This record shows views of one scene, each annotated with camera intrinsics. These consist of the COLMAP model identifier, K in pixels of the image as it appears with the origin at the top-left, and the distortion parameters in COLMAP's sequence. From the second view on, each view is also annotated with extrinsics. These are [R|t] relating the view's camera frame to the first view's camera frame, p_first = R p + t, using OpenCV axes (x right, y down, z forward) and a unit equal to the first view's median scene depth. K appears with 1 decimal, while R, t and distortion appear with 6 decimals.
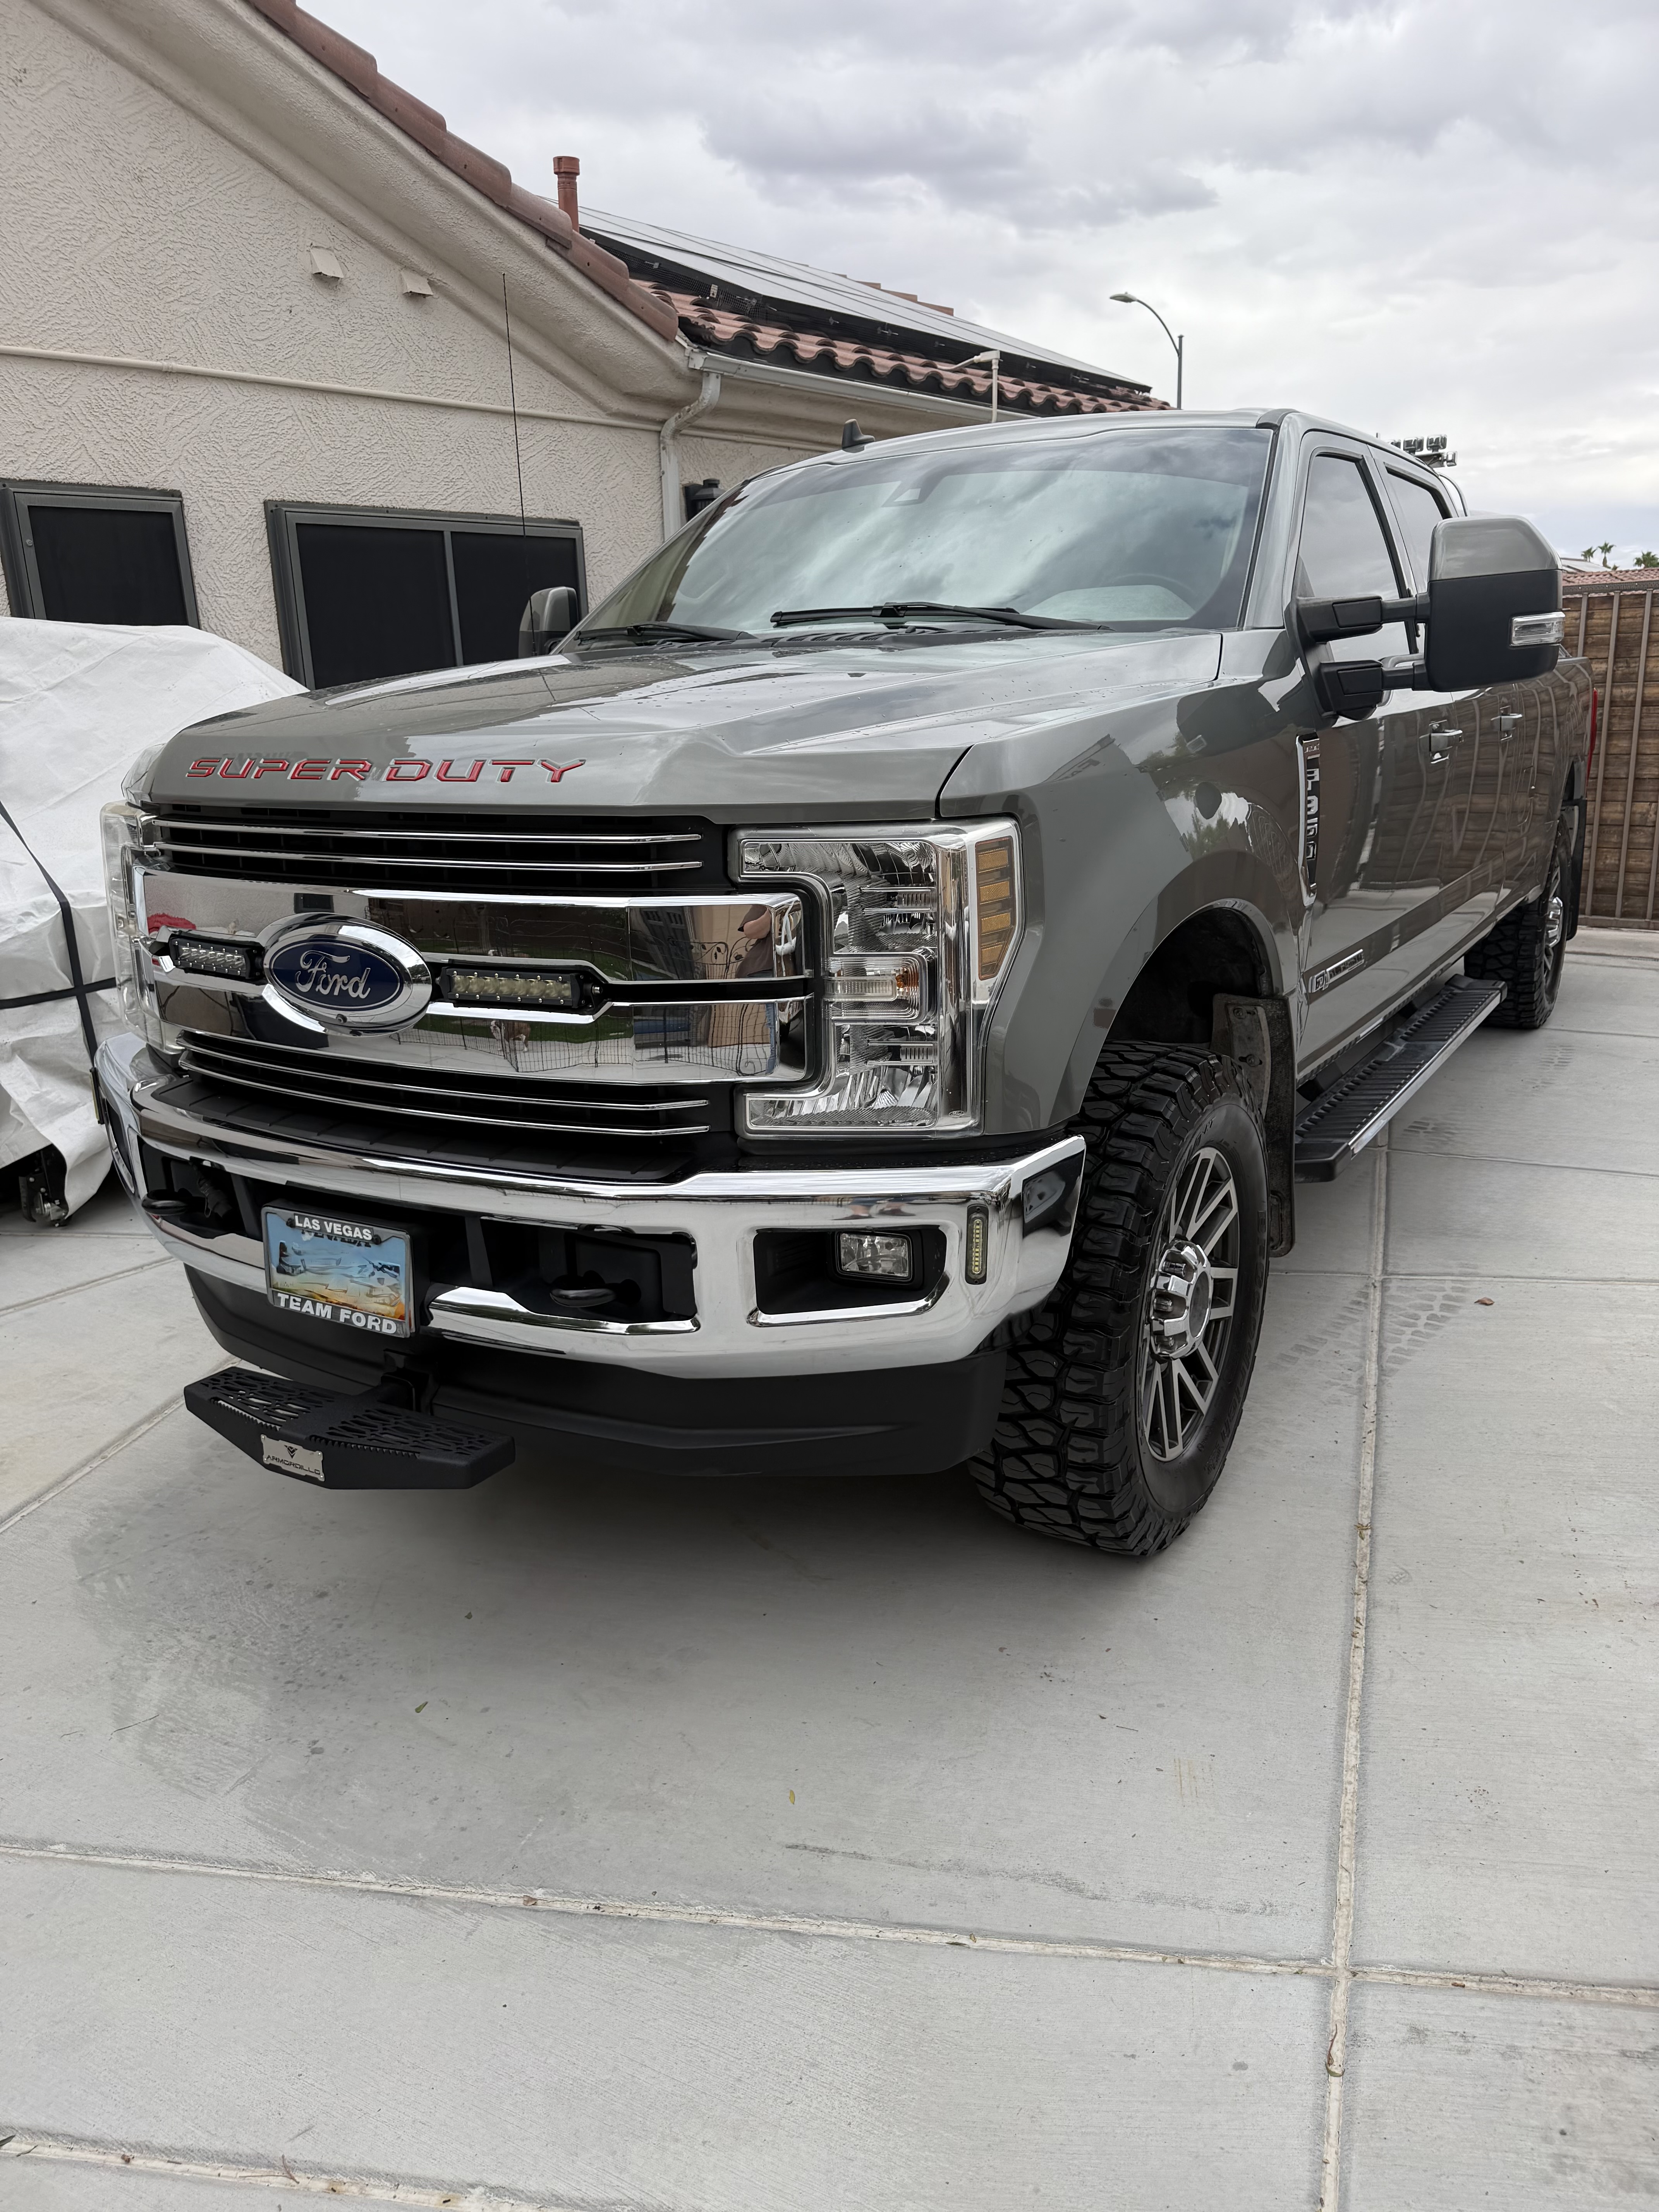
lens RADIAL K [[1558.5, 0, 833.0], [0, 1558.5, 1102.9], [0, 0, 1]] dist [0.003074, -0.003634]
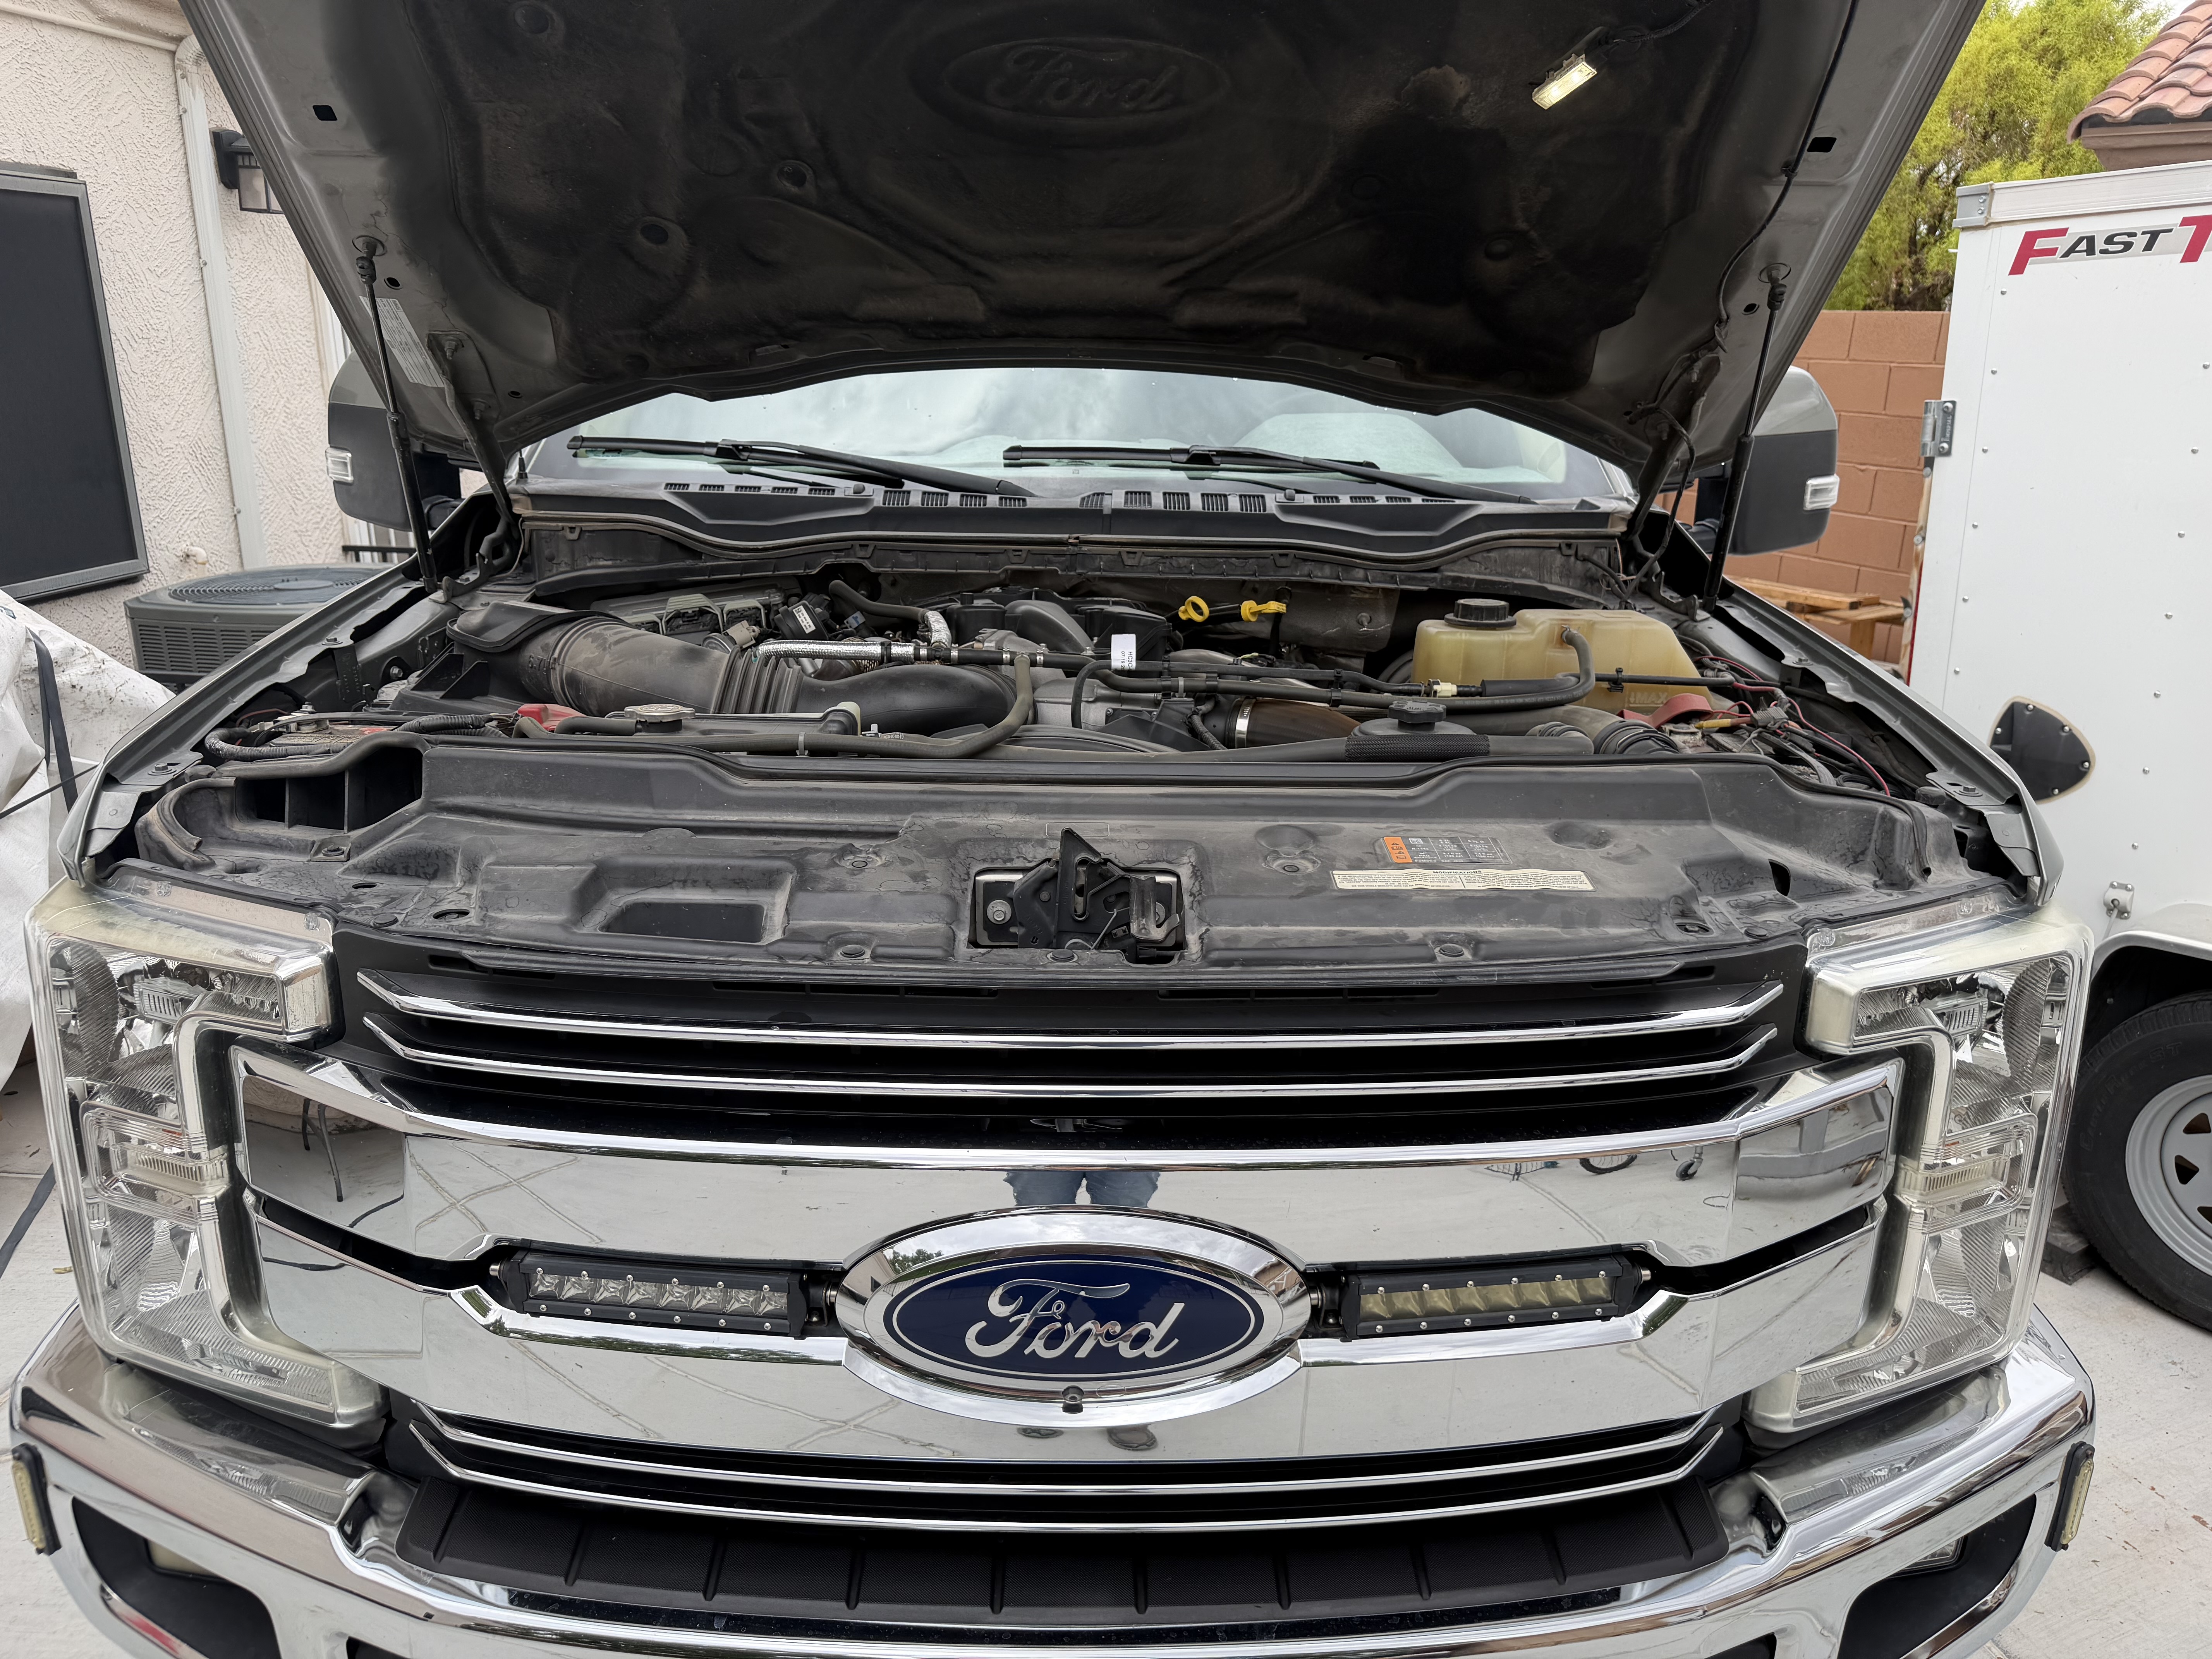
lens RADIAL K [[1558.5, 0, 1104.8], [0, 1558.5, 828.8], [0, 0, 1]] dist [0.003074, -0.003634]
pose [[0.847831, -0.116815, 0.517239, -0.538807], [0.098547, 0.993151, 0.062764, -0.262798], [-0.521029, -0.002241, 0.853536, 0.549244]]
